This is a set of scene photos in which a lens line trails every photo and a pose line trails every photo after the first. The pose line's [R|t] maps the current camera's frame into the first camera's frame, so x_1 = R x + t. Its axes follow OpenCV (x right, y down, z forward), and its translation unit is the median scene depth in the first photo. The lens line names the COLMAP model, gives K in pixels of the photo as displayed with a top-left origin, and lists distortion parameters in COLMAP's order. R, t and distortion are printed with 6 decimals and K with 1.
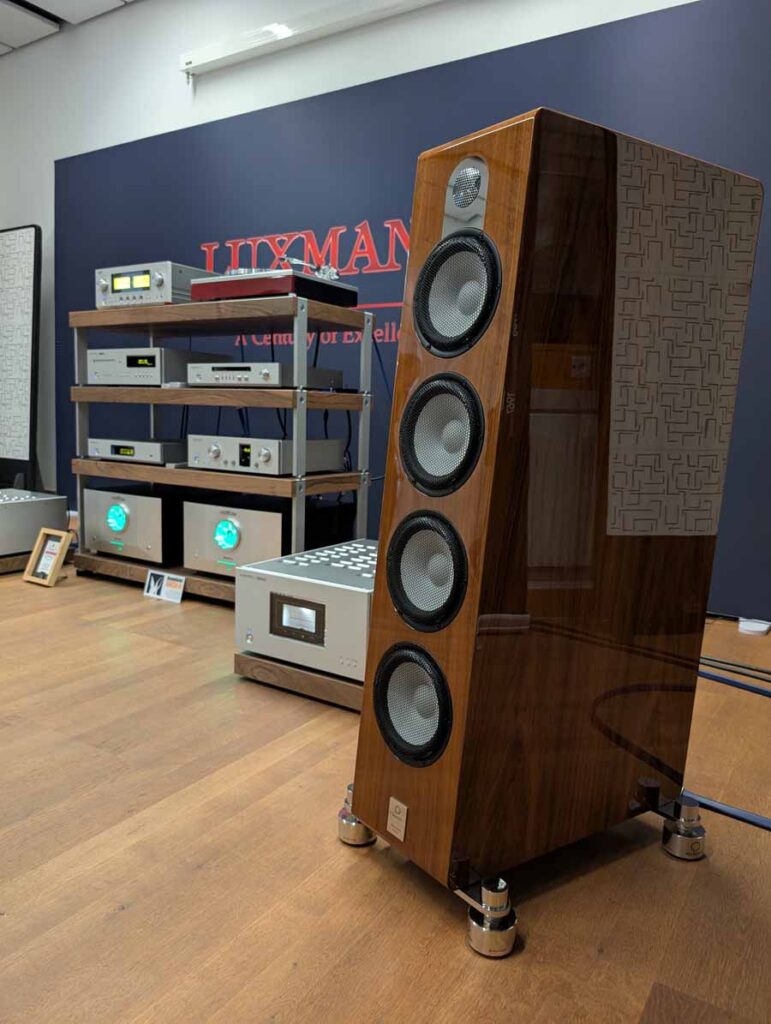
lens RADIAL K [[776.5, 0, 379.8], [0, 776.5, 482.5], [0, 0, 1]] dist [0.004380, -0.007483]
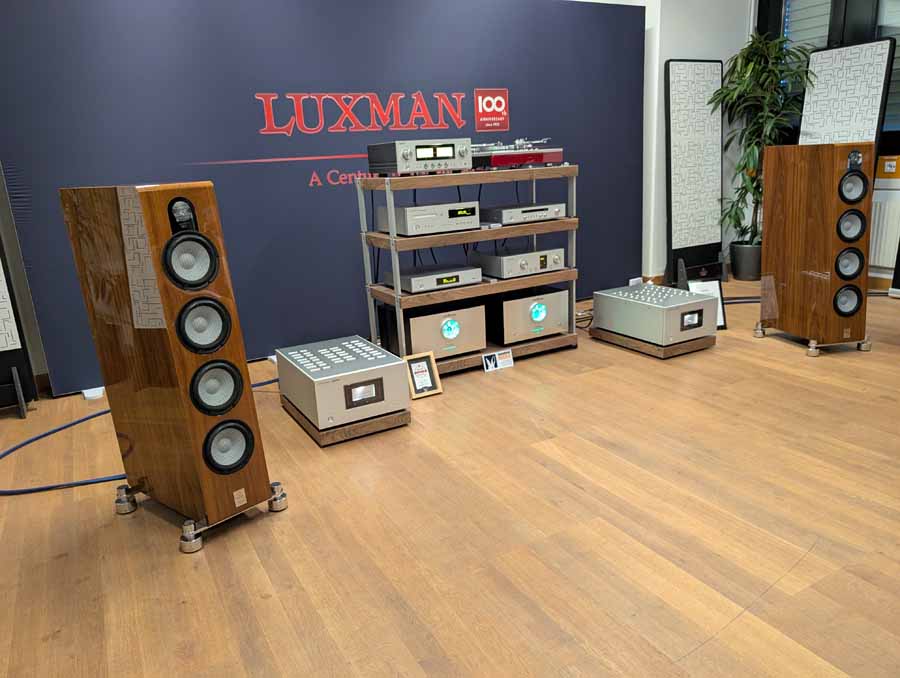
lens RADIAL K [[682.5, 0, 450.0], [0, 682.5, 339.0], [0, 0, 1]] dist [0.004380, -0.007483]
pose [[0.451835, -0.282701, 0.846124, -1.428855], [0.148568, 0.959062, 0.241098, -0.239561], [-0.879643, 0.016770, 0.475338, 0.452040]]
